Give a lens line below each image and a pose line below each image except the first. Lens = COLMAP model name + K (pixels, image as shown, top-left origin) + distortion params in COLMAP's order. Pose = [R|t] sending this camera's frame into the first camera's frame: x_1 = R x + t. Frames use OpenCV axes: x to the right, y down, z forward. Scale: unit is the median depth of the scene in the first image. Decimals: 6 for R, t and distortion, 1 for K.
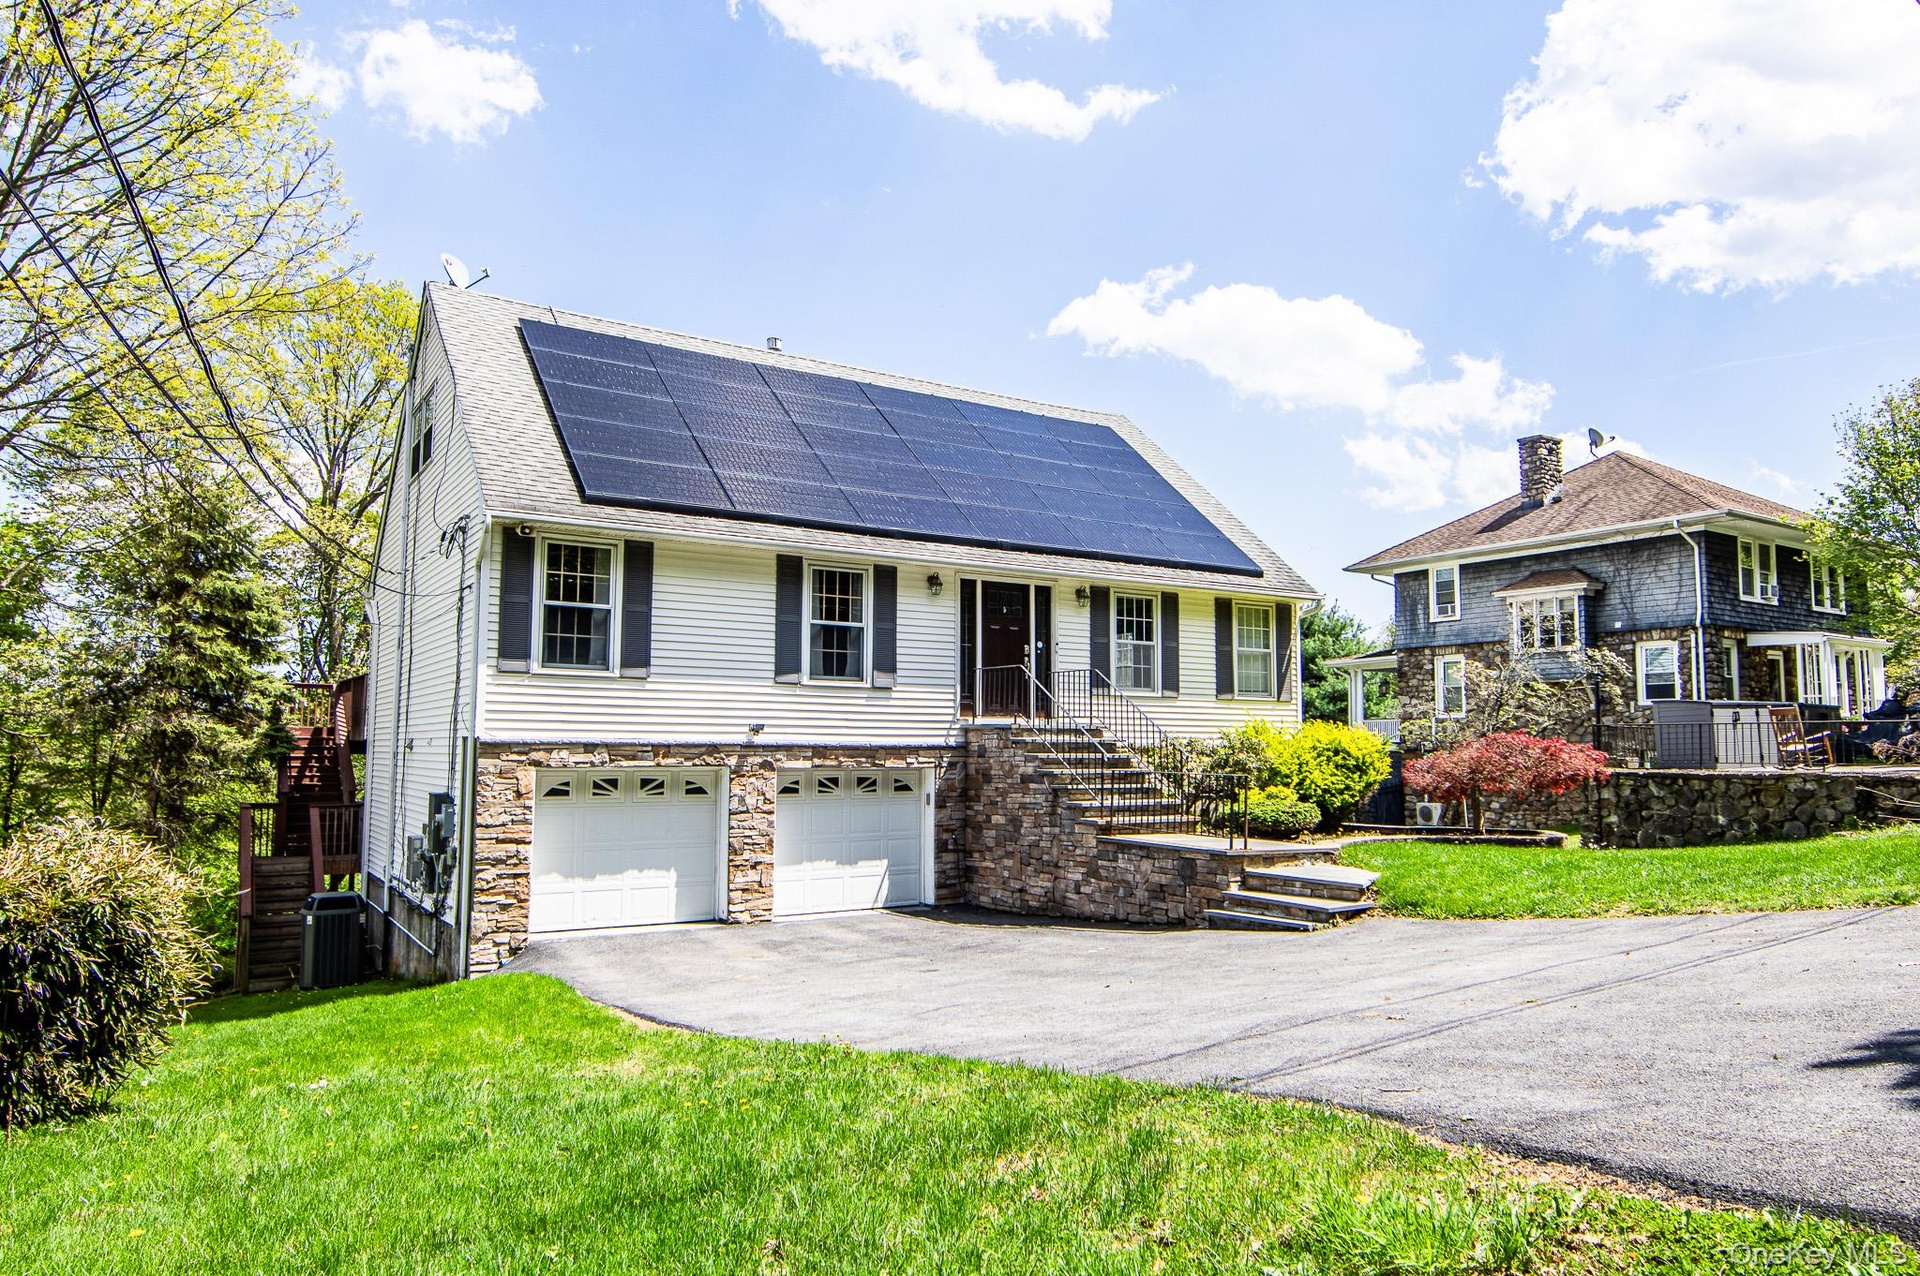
lens RADIAL K [[1202.6, 0, 961.8], [0, 1202.6, 654.6], [0, 0, 1]] dist [0.000719, -0.000515]
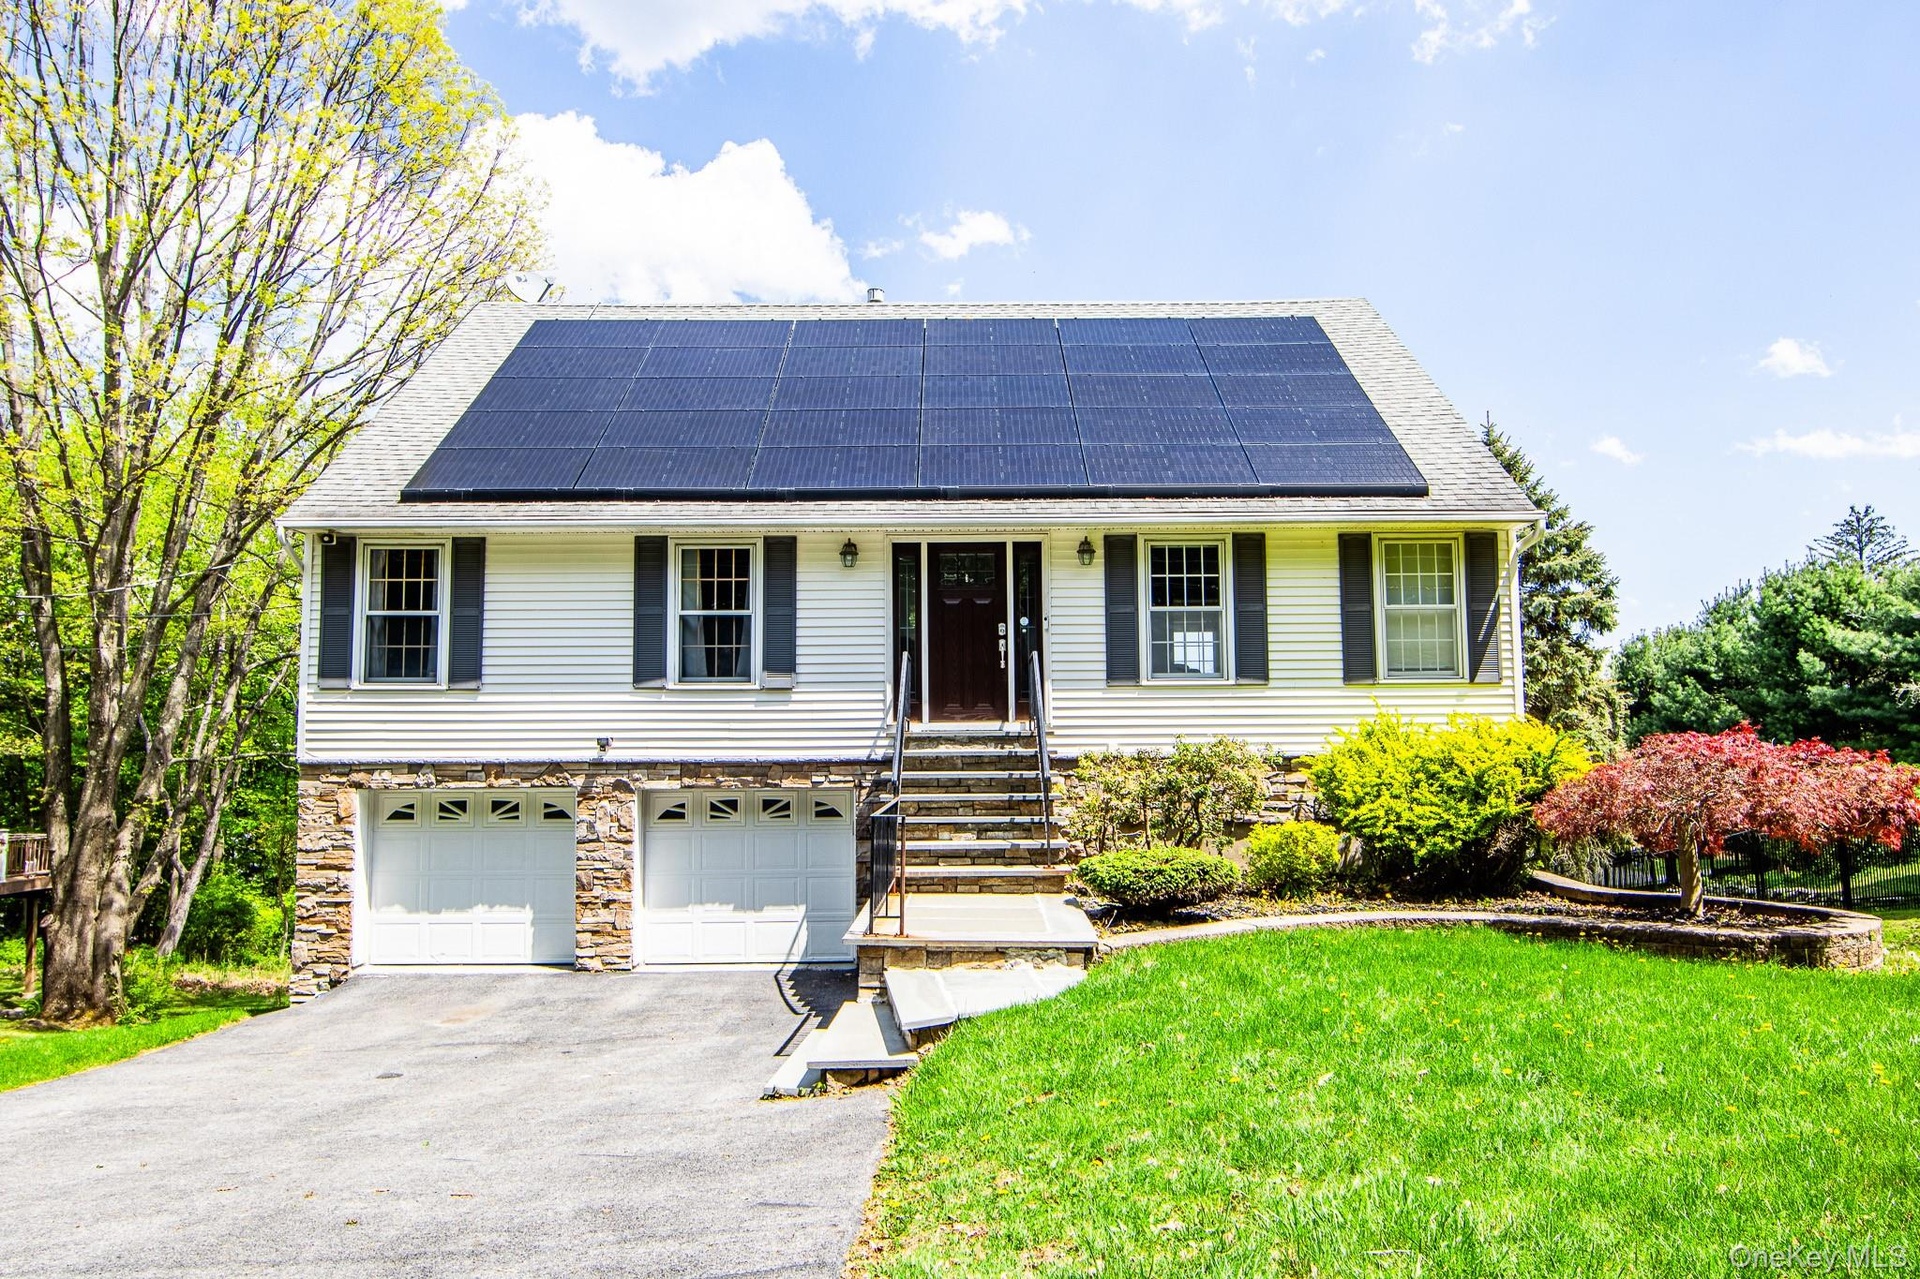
lens RADIAL K [[1202.6, 0, 961.8], [0, 1202.6, 656.1], [0, 0, 1]] dist [0.000719, -0.000515]
pose [[0.850413, -0.050081, -0.523727, 0.491864], [0.052104, 0.998582, -0.010885, 0.022186], [0.523530, -0.018031, 0.851817, 0.405068]]
